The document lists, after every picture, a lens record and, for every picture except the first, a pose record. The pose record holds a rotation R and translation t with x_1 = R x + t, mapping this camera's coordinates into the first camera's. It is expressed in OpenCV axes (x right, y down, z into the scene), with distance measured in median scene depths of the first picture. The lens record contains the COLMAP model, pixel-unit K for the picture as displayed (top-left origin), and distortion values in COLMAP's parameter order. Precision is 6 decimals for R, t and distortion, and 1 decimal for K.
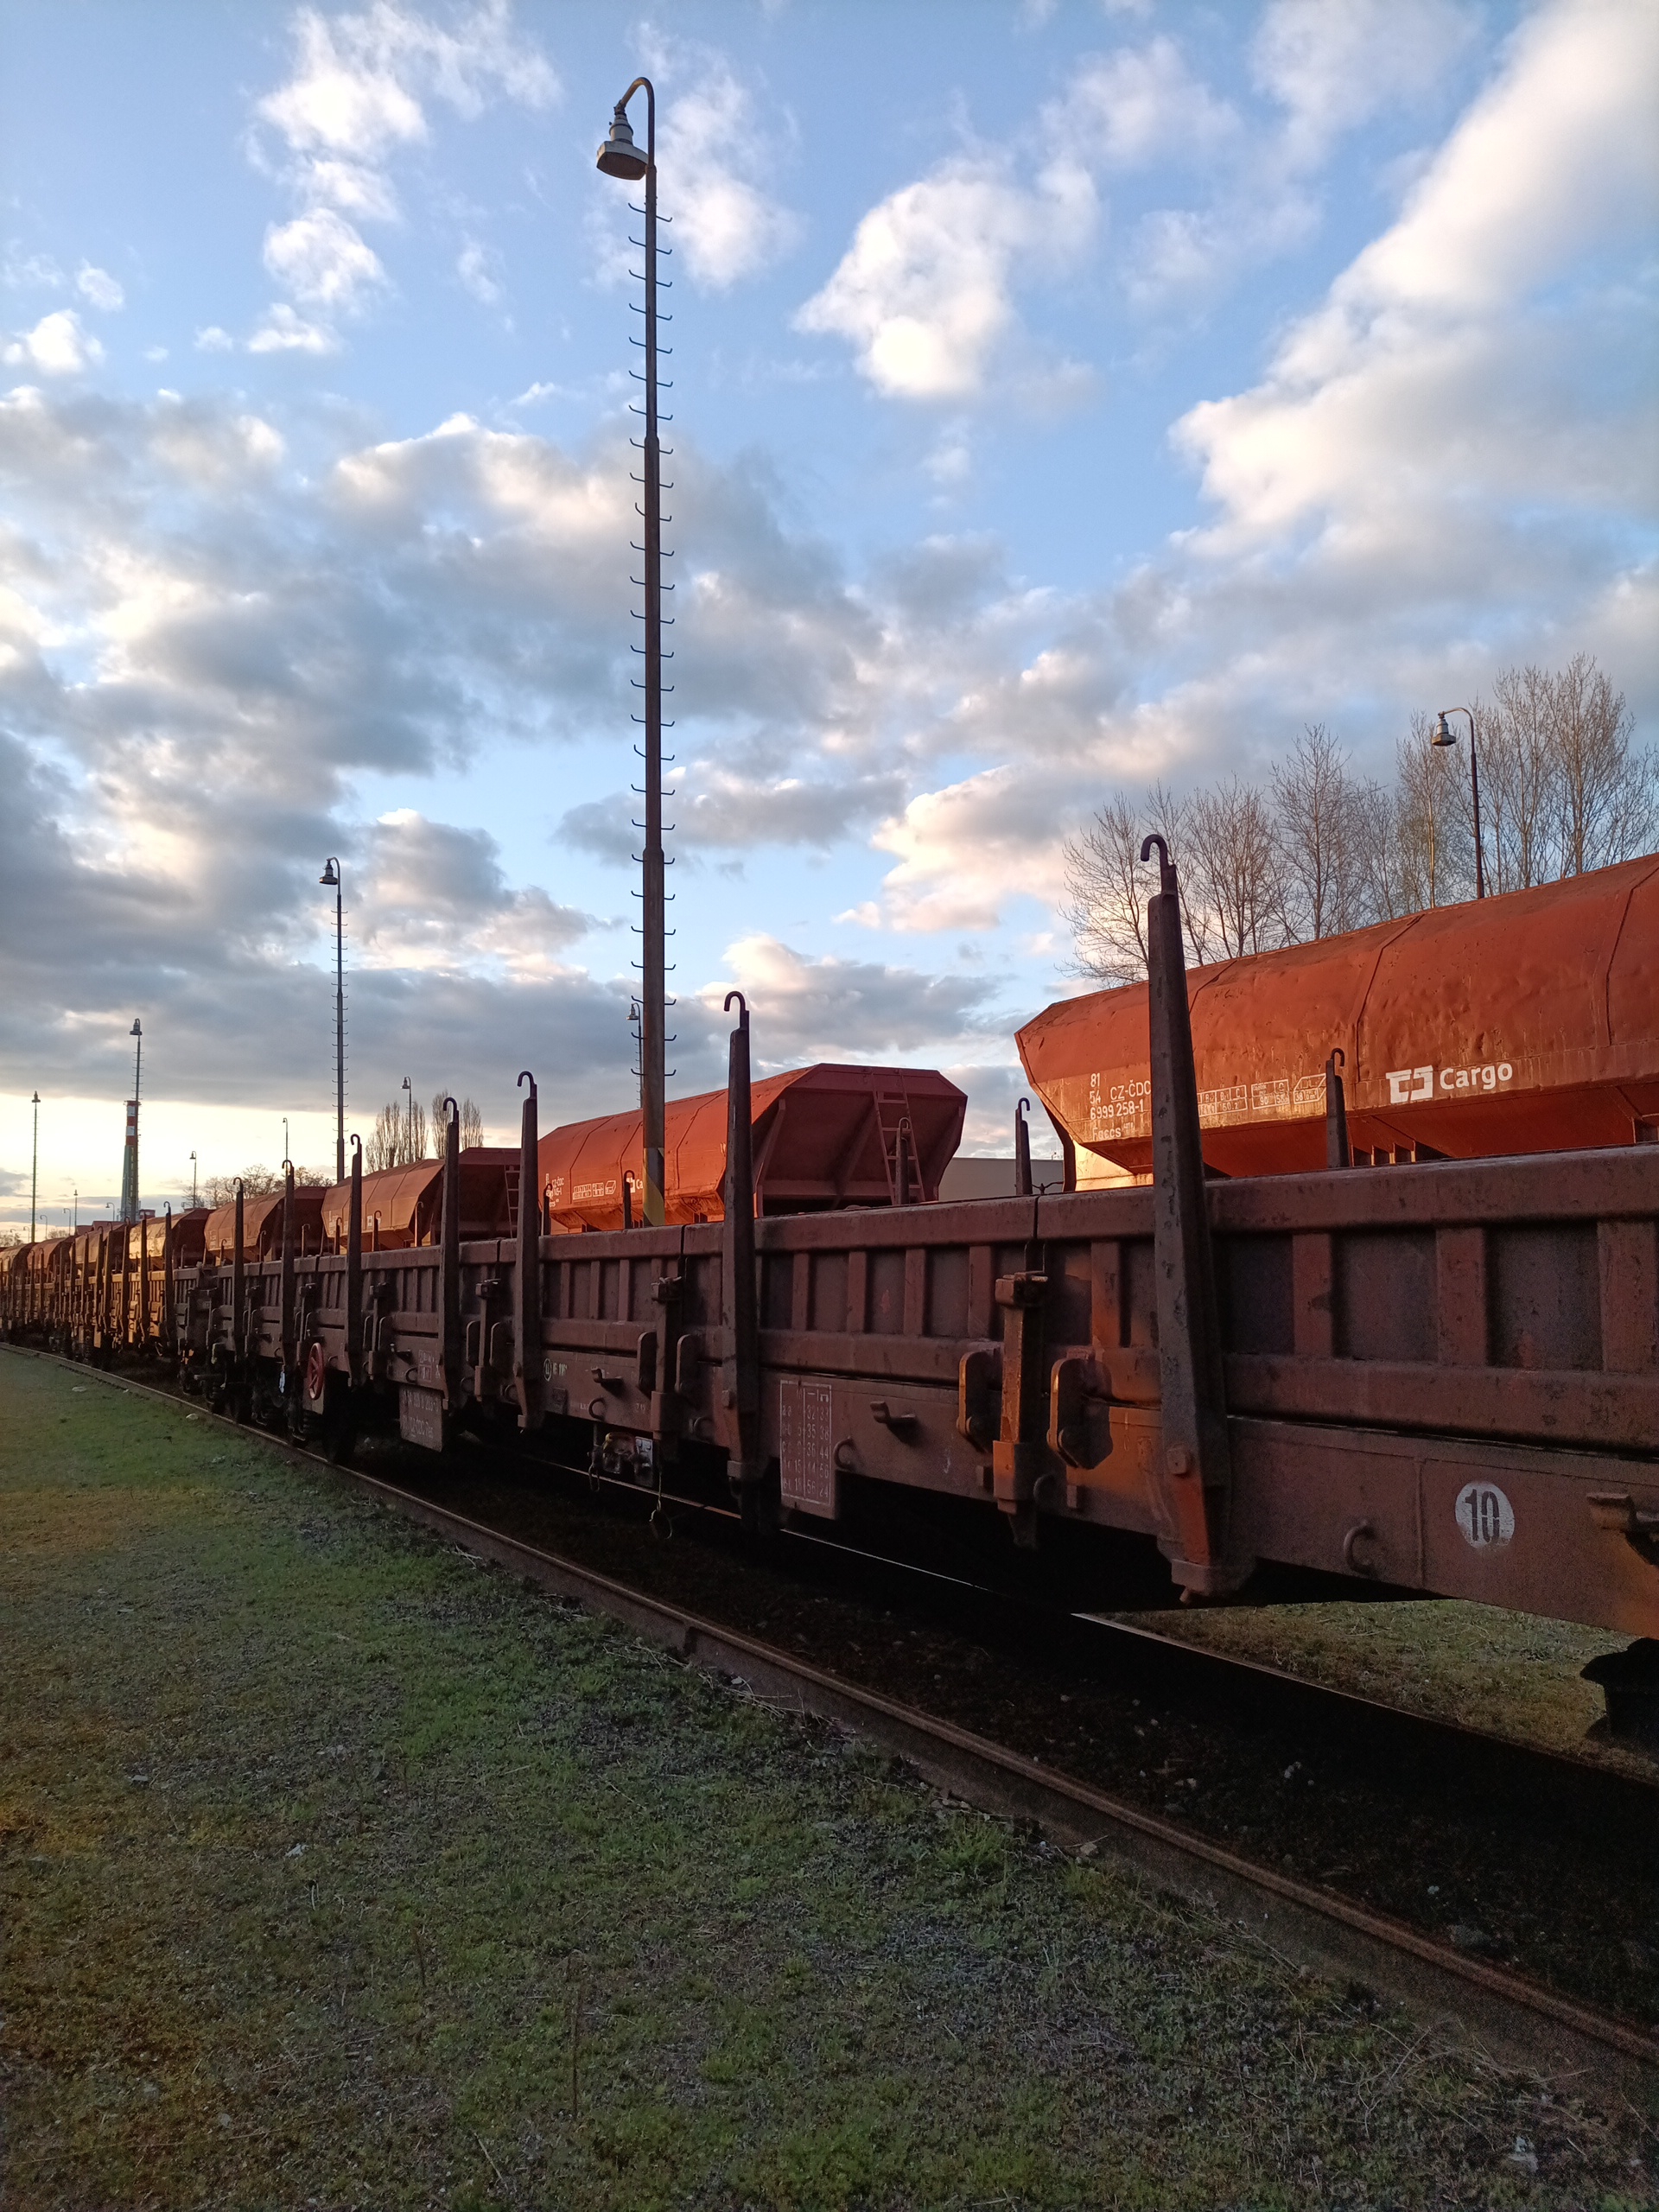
lens RADIAL K [[1661.7, 0, 849.0], [0, 1661.7, 1100.0], [0, 0, 1]] dist [0.055539, -0.037861]
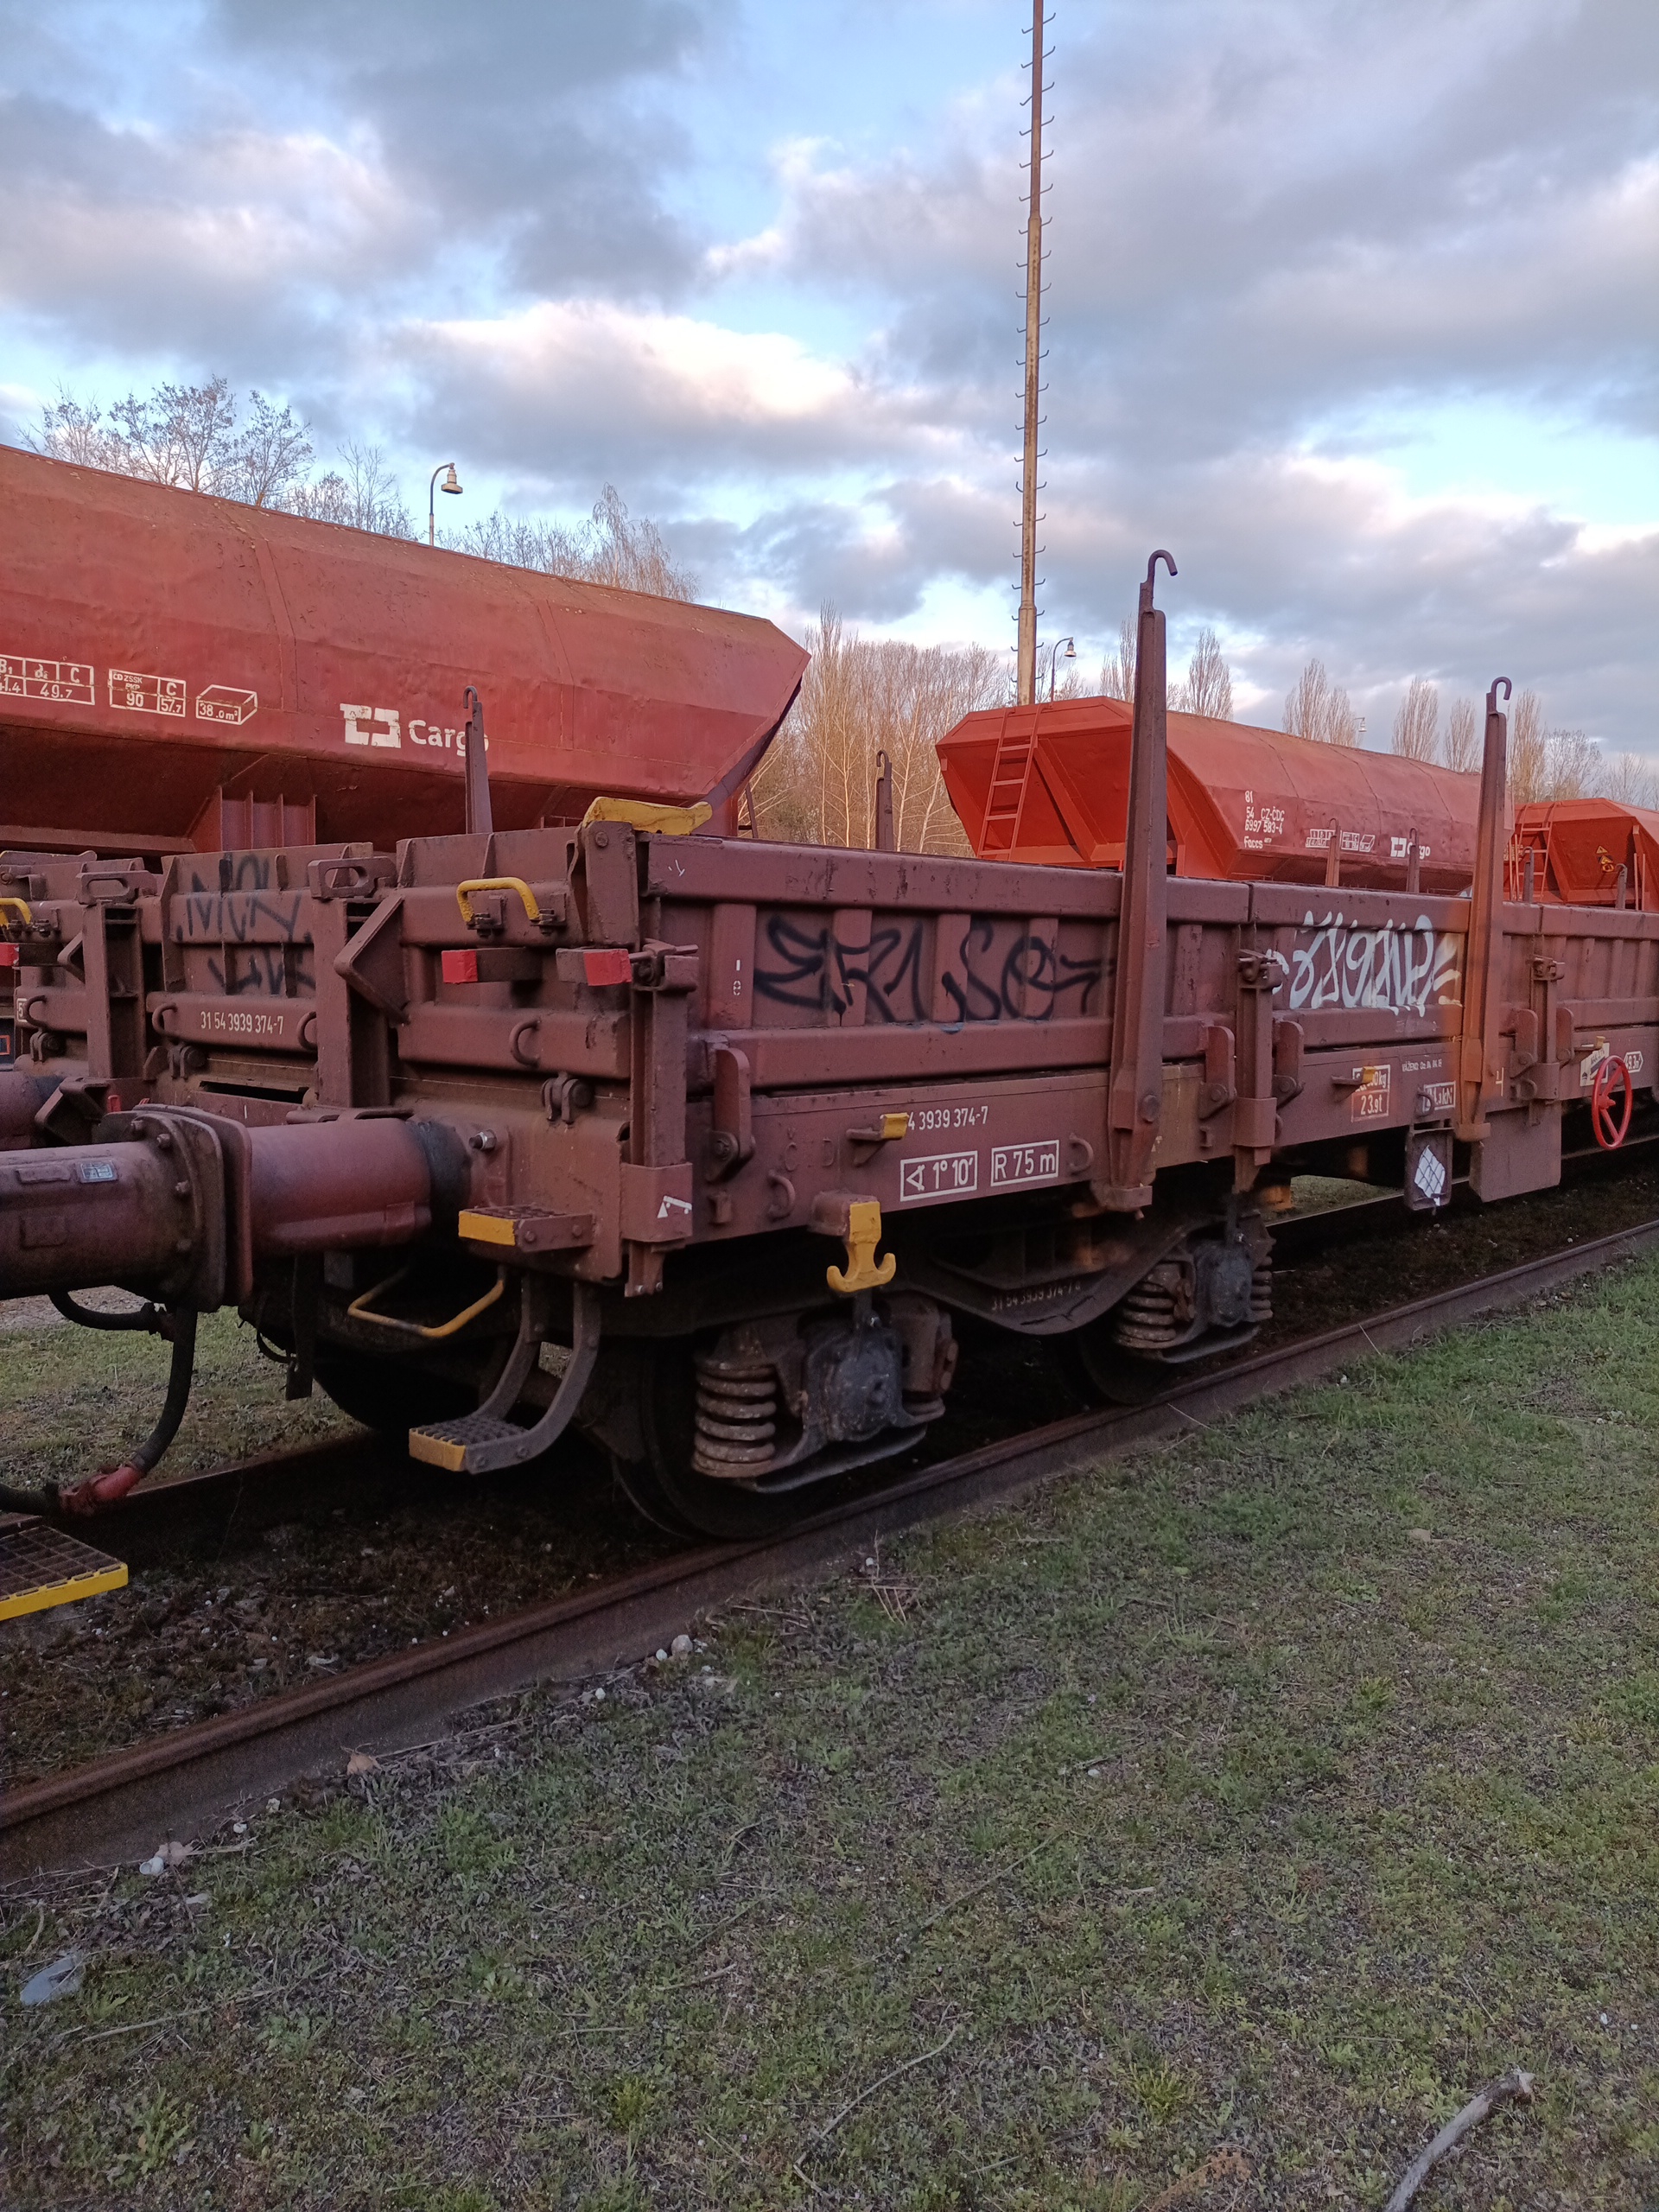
lens RADIAL K [[1661.7, 0, 864.7], [0, 1661.7, 1090.5], [0, 0, 1]] dist [0.055539, -0.037861]
pose [[-0.384284, -0.064725, 0.920943, -0.844009], [-0.107041, 0.993935, 0.025190, 0.192023], [-0.916989, -0.088899, -0.388881, 1.623234]]
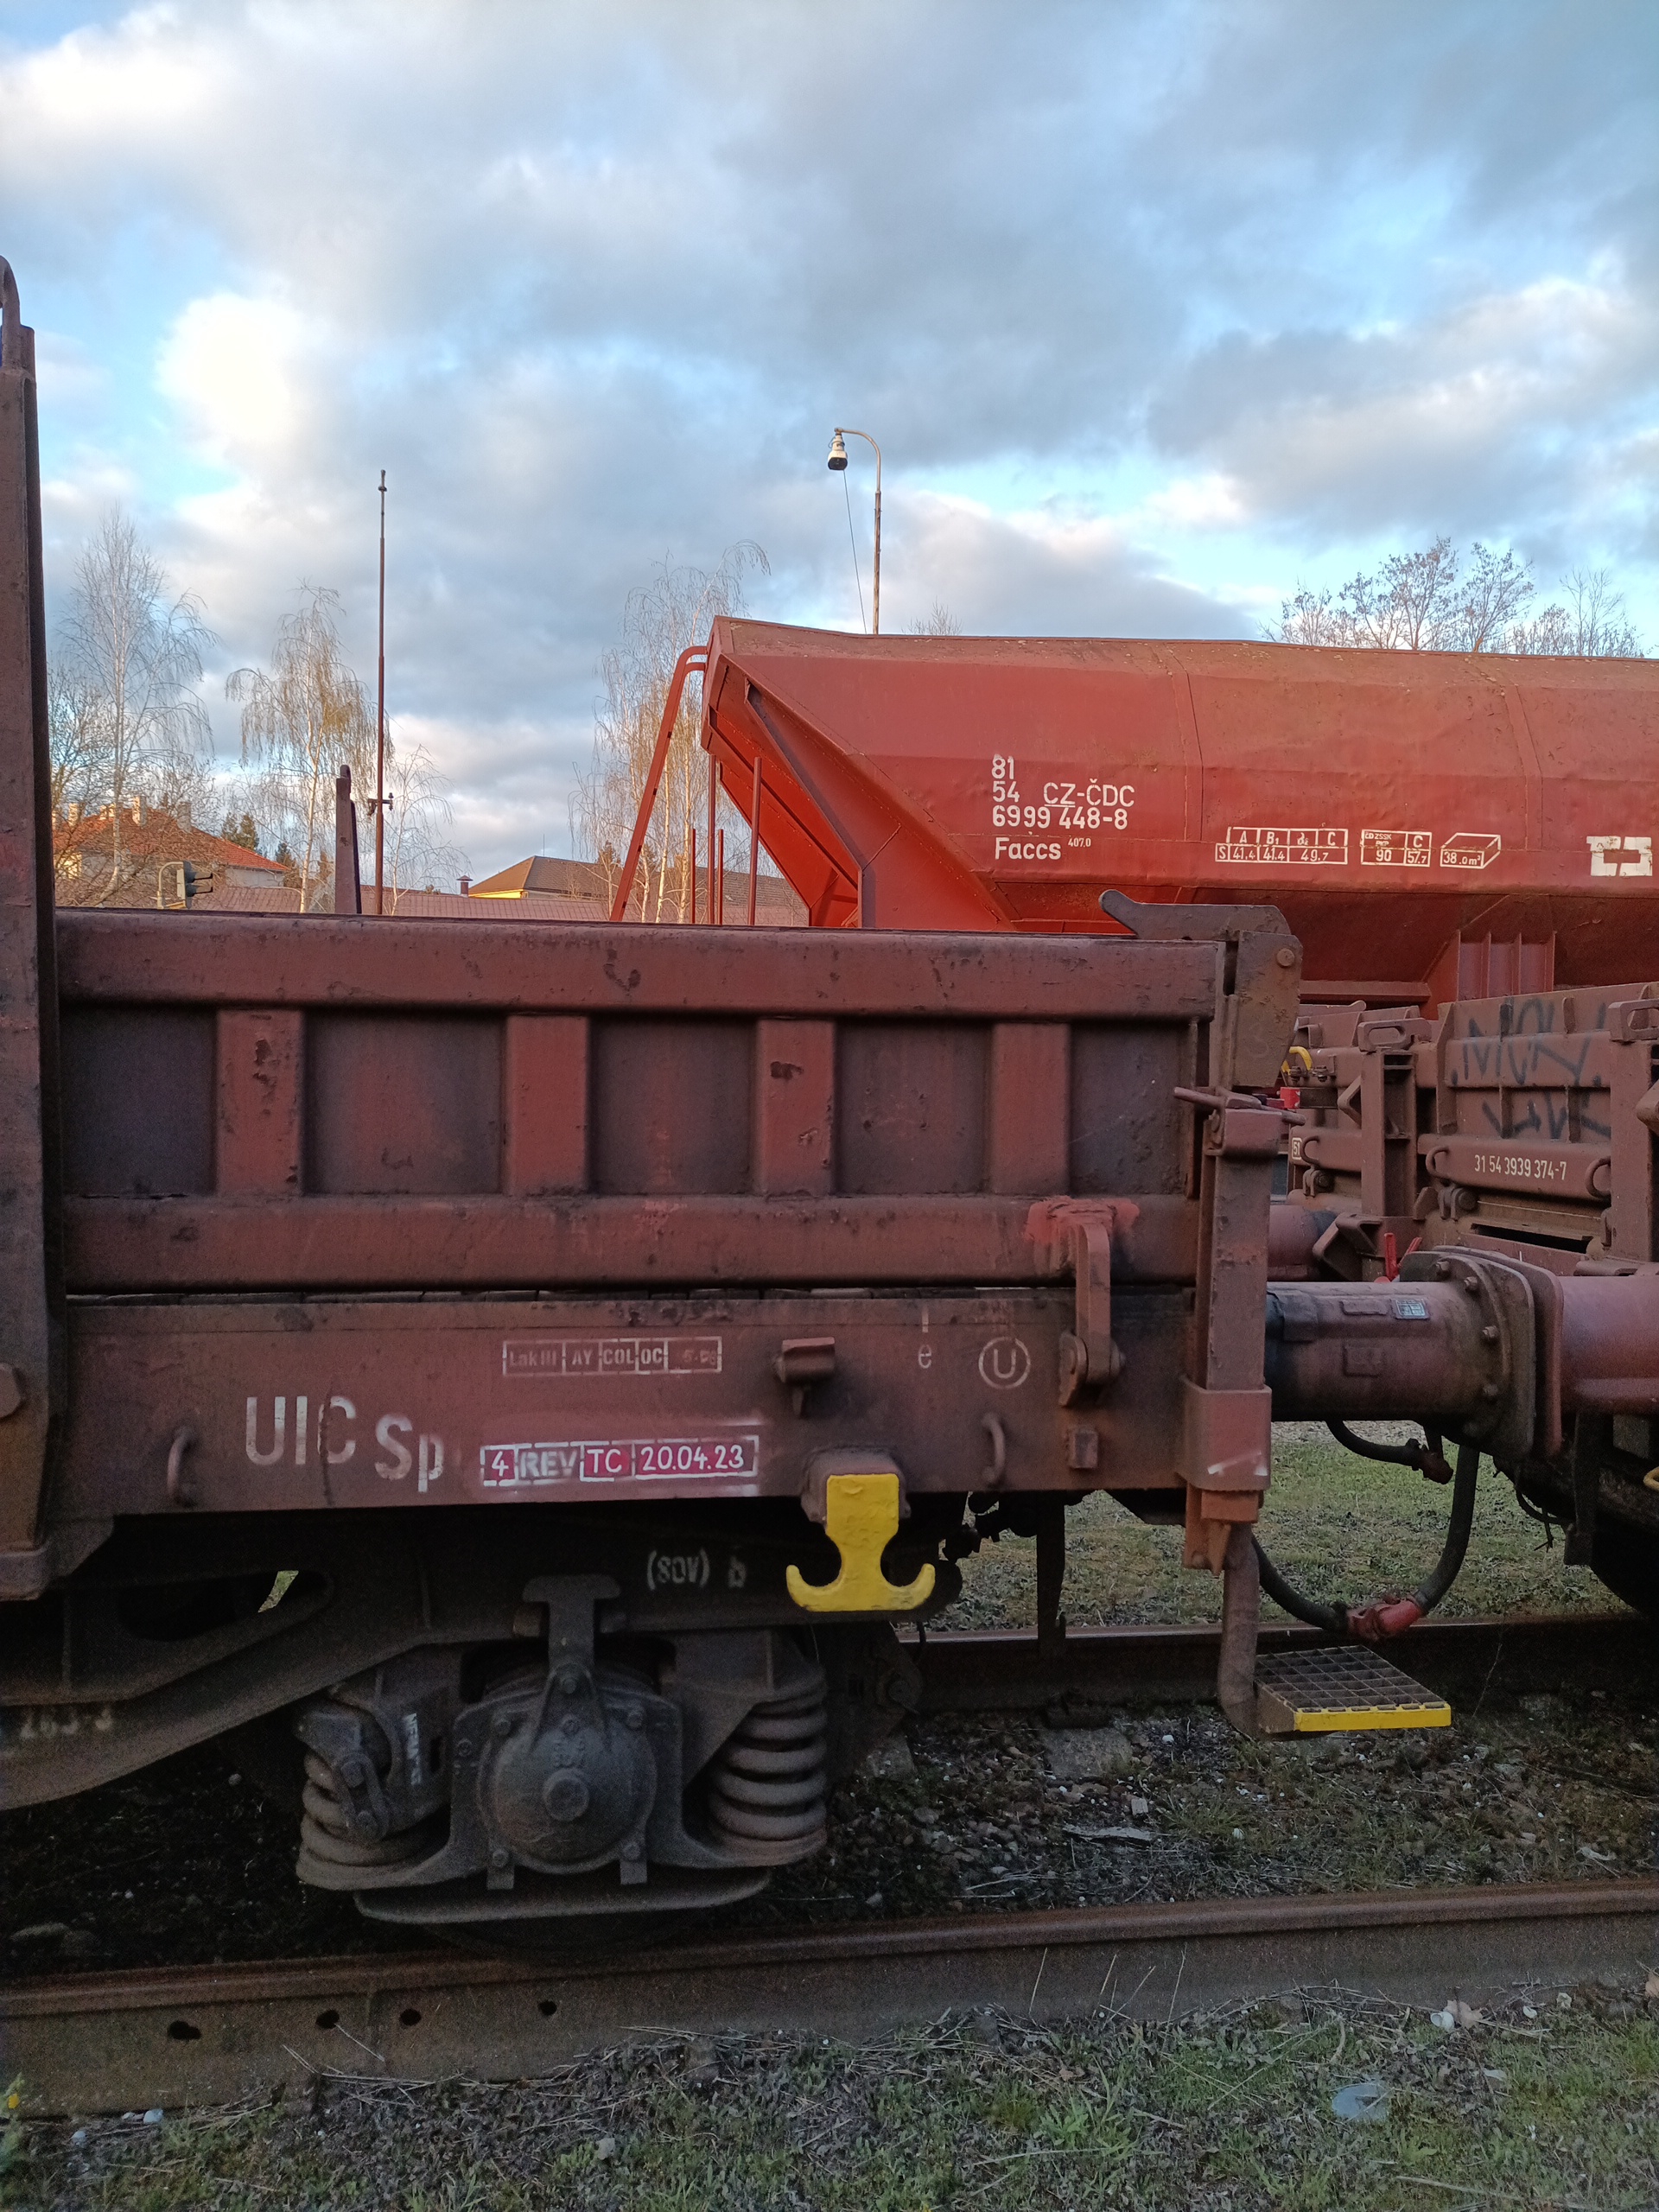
lens RADIAL K [[1661.7, 0, 814.1], [0, 1661.7, 1090.5], [0, 0, 1]] dist [0.055539, -0.037861]
pose [[0.314446, 0.011799, 0.949202, -0.847653], [-0.115582, 0.992959, 0.025947, 0.193144], [-0.942212, -0.117870, 0.313596, 1.645653]]
